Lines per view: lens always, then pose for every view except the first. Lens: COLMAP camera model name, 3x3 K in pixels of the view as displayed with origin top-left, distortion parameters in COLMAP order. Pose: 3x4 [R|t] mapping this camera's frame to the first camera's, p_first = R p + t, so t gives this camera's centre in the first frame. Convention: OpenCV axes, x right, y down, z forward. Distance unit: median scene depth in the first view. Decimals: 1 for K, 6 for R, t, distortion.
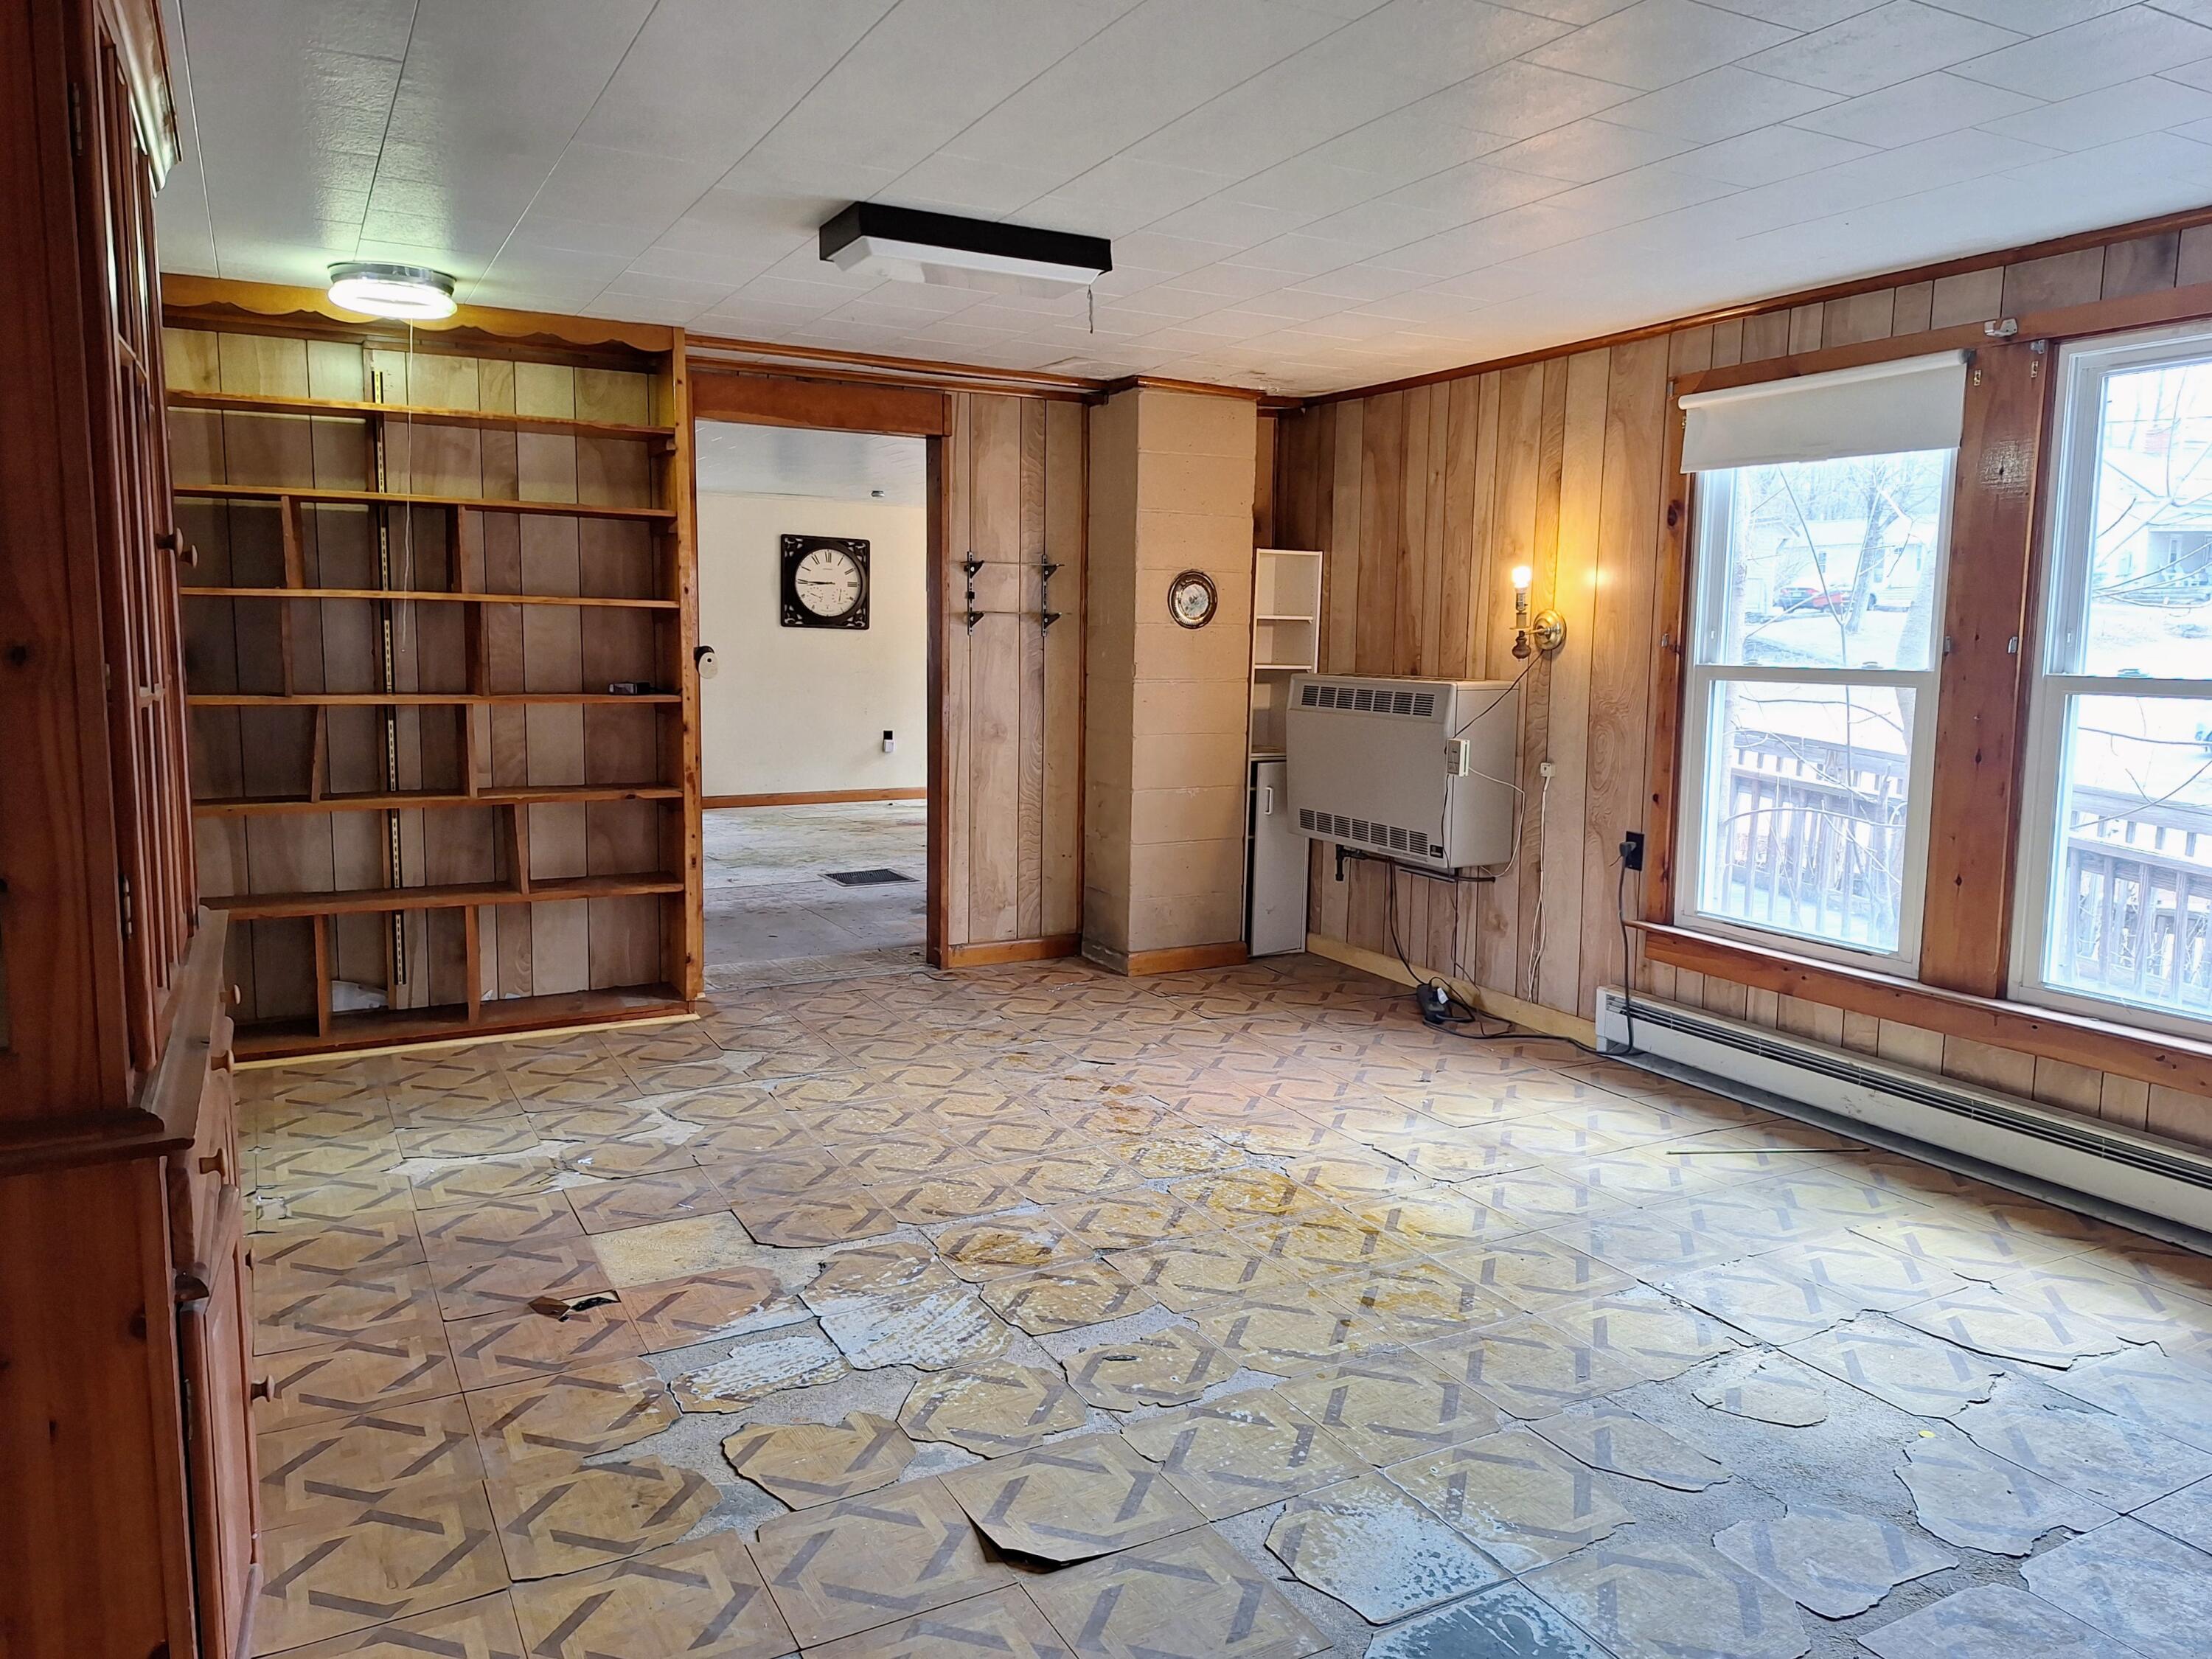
lens RADIAL K [[1510.9, 0, 1119.1], [0, 1510.9, 814.3], [0, 0, 1]] dist [0.095717, -0.116080]
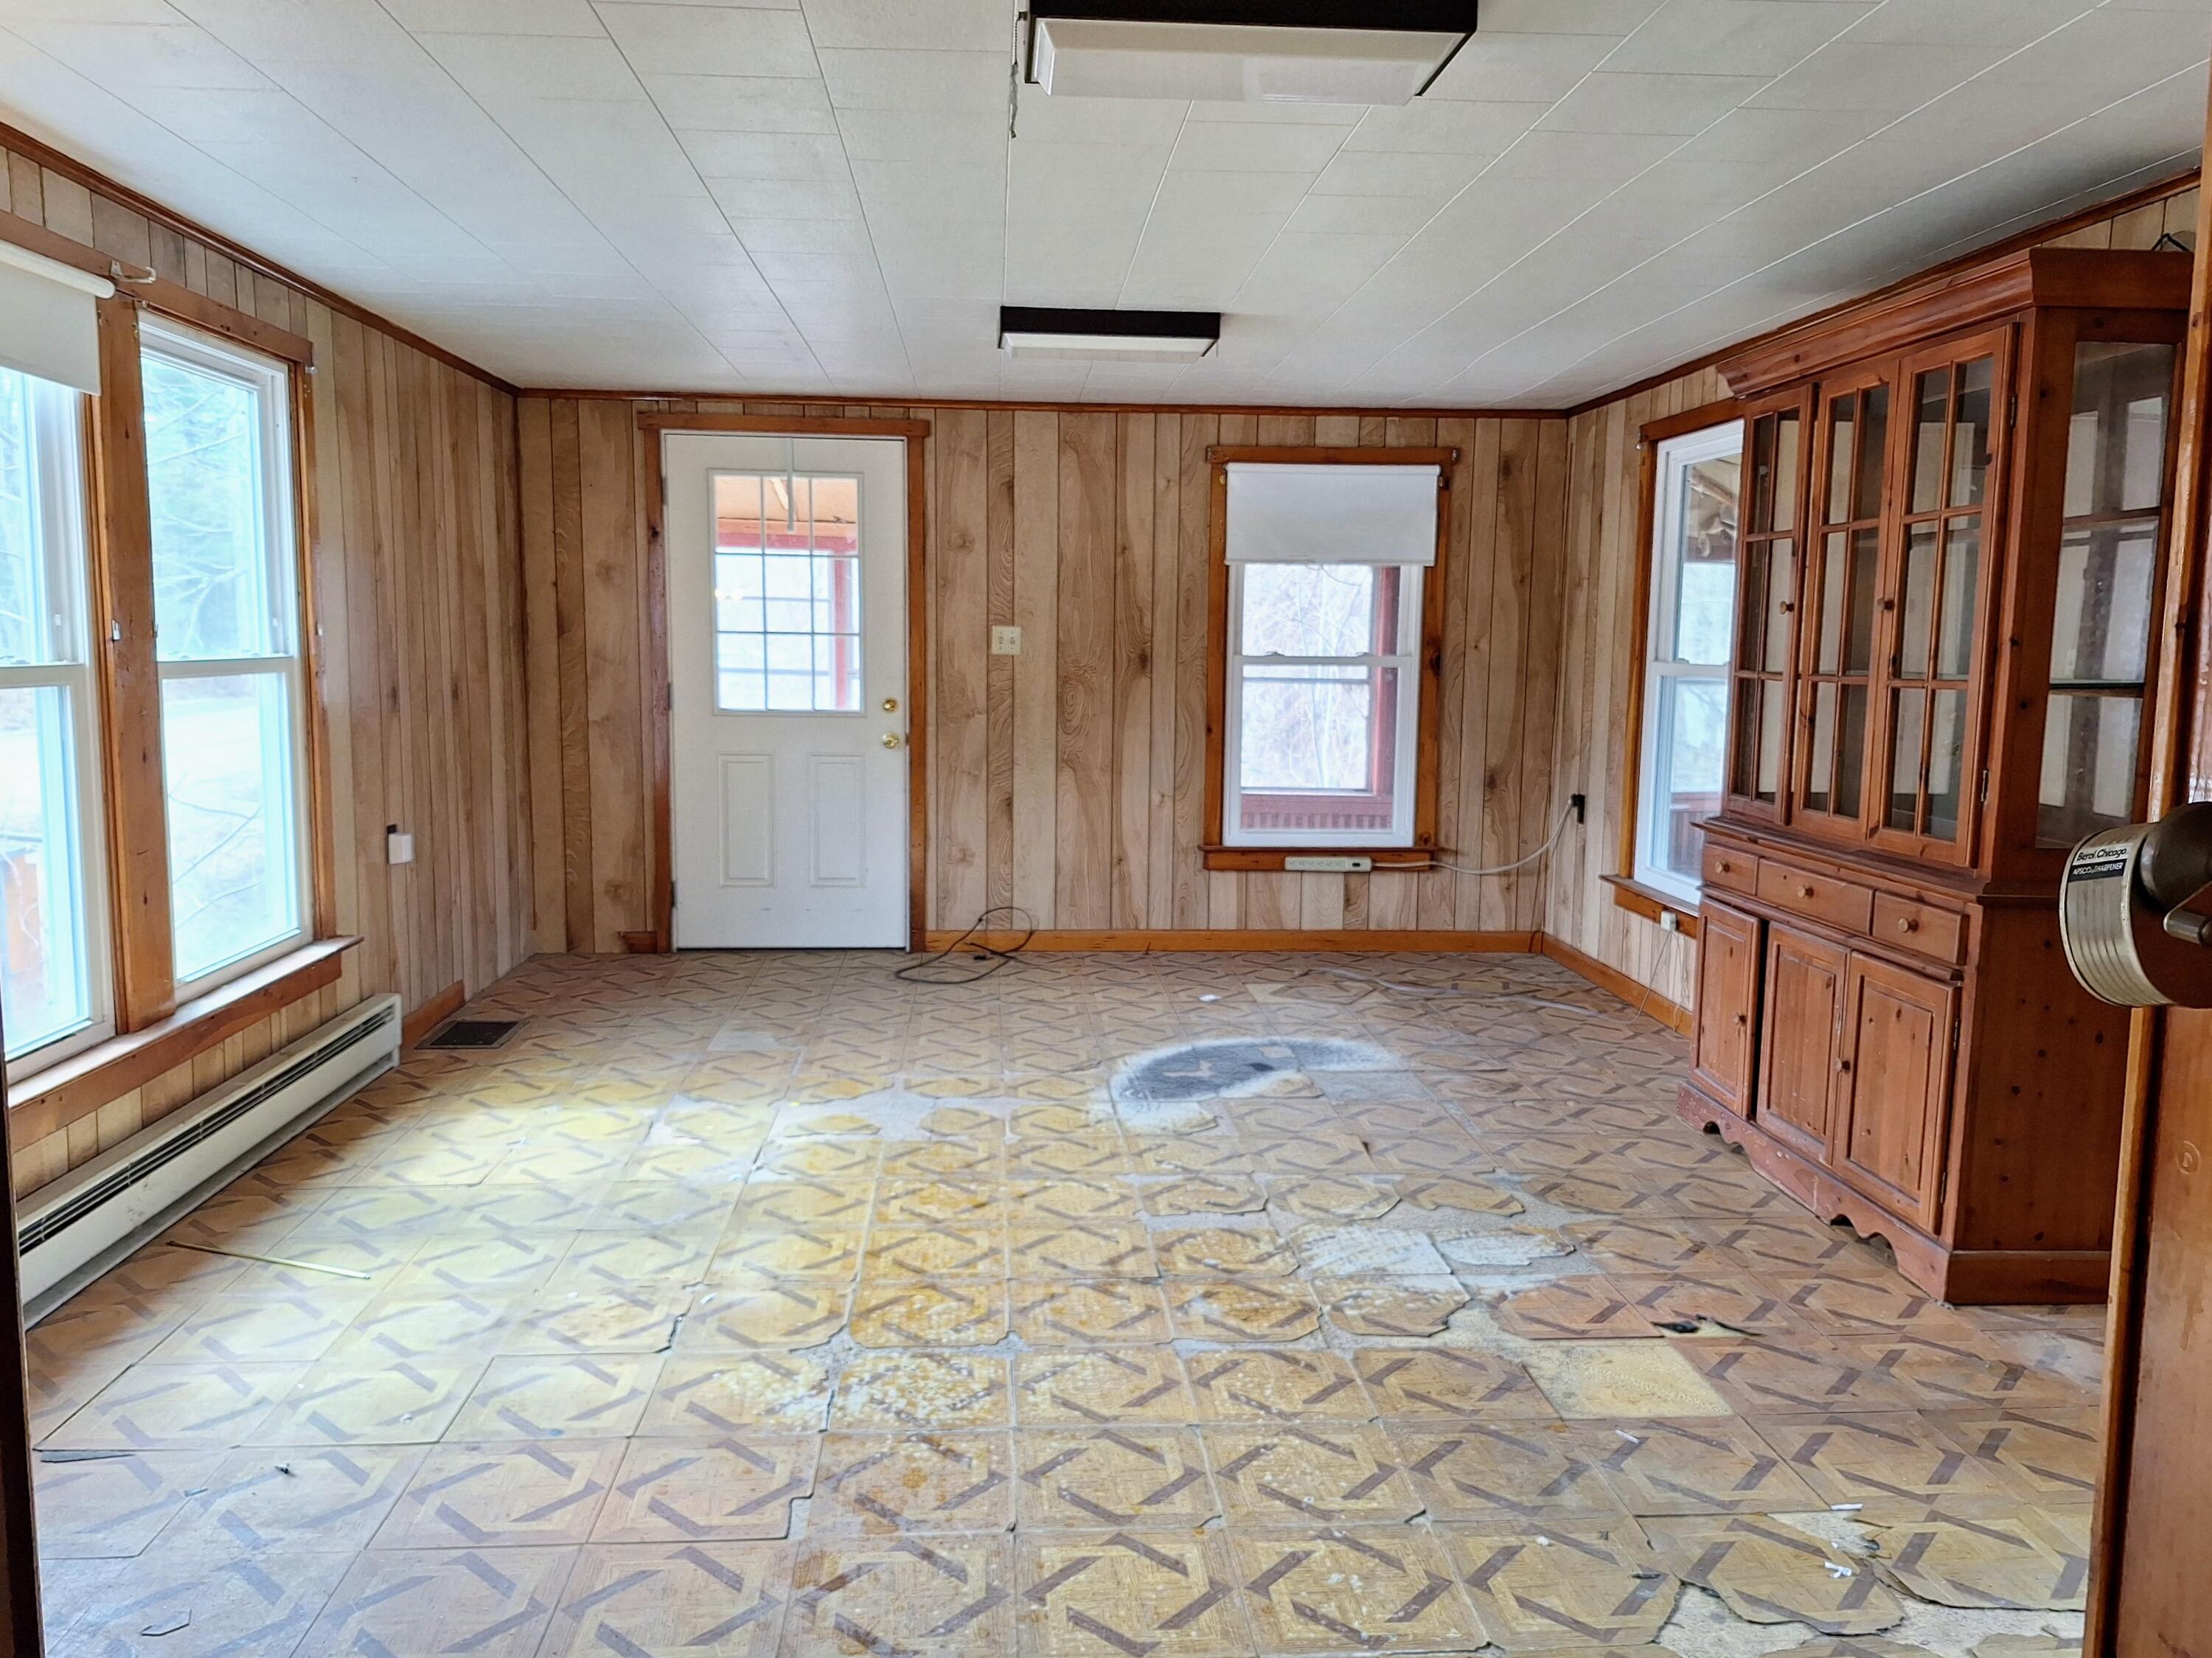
lens RADIAL K [[1510.8, 0, 1119.1], [0, 1510.8, 813.8], [0, 0, 1]] dist [0.095717, -0.116080]
pose [[-0.907177, -0.073336, 0.414308, -0.367623], [0.027453, 0.972277, 0.232214, -0.223857], [-0.419852, 0.222033, -0.880015, 1.788426]]
